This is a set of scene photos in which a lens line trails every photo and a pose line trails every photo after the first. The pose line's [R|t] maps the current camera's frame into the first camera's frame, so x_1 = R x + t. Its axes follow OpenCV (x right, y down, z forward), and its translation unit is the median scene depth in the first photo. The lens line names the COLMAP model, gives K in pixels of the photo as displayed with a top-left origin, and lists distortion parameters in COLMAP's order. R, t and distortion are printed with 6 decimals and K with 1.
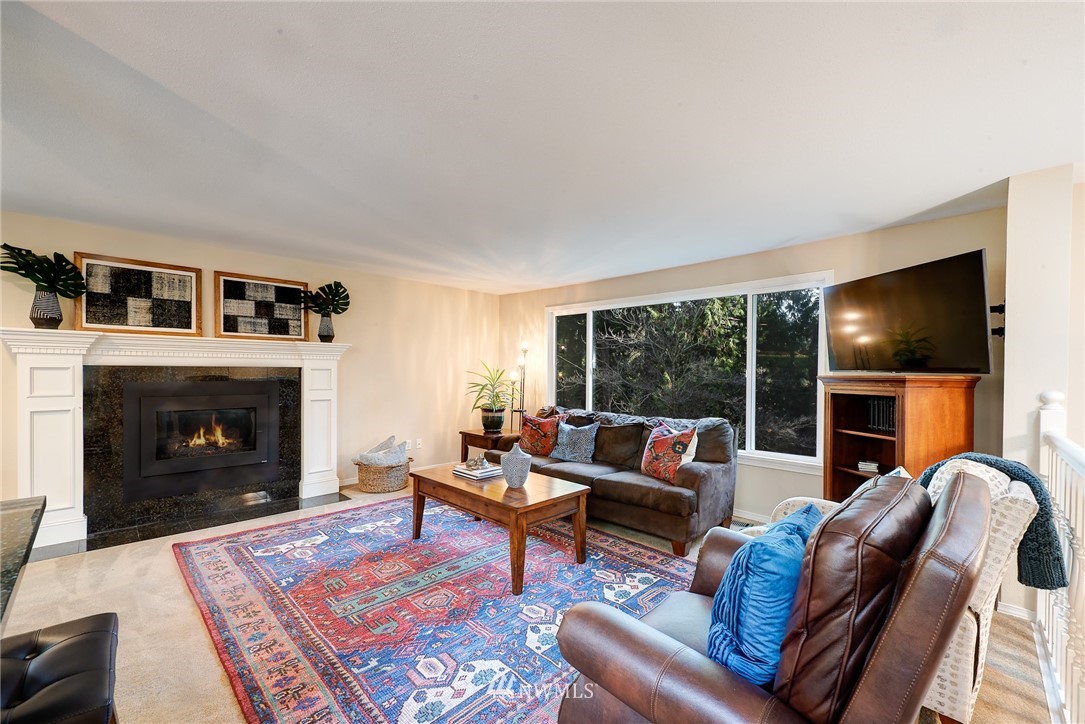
lens RADIAL K [[450.5, 0, 542.5], [0, 450.5, 362.0], [0, 0, 1]] dist [0.000203, -0.000577]
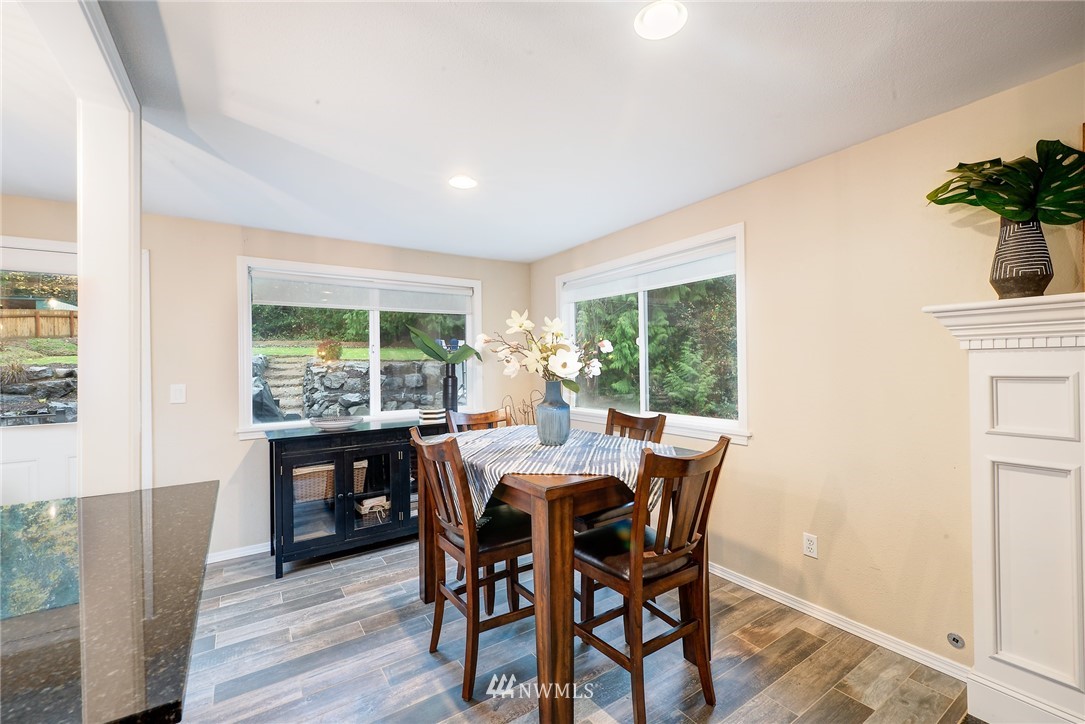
lens RADIAL K [[466.2, 0, 540.7], [0, 466.2, 370.9], [0, 0, 1]] dist [0.002642, 0.000265]
pose [[-0.203669, -0.001939, -0.979038, -0.384719], [0.016608, 0.999847, -0.005435, 0.000103], [0.978899, -0.017366, -0.203606, 0.460609]]
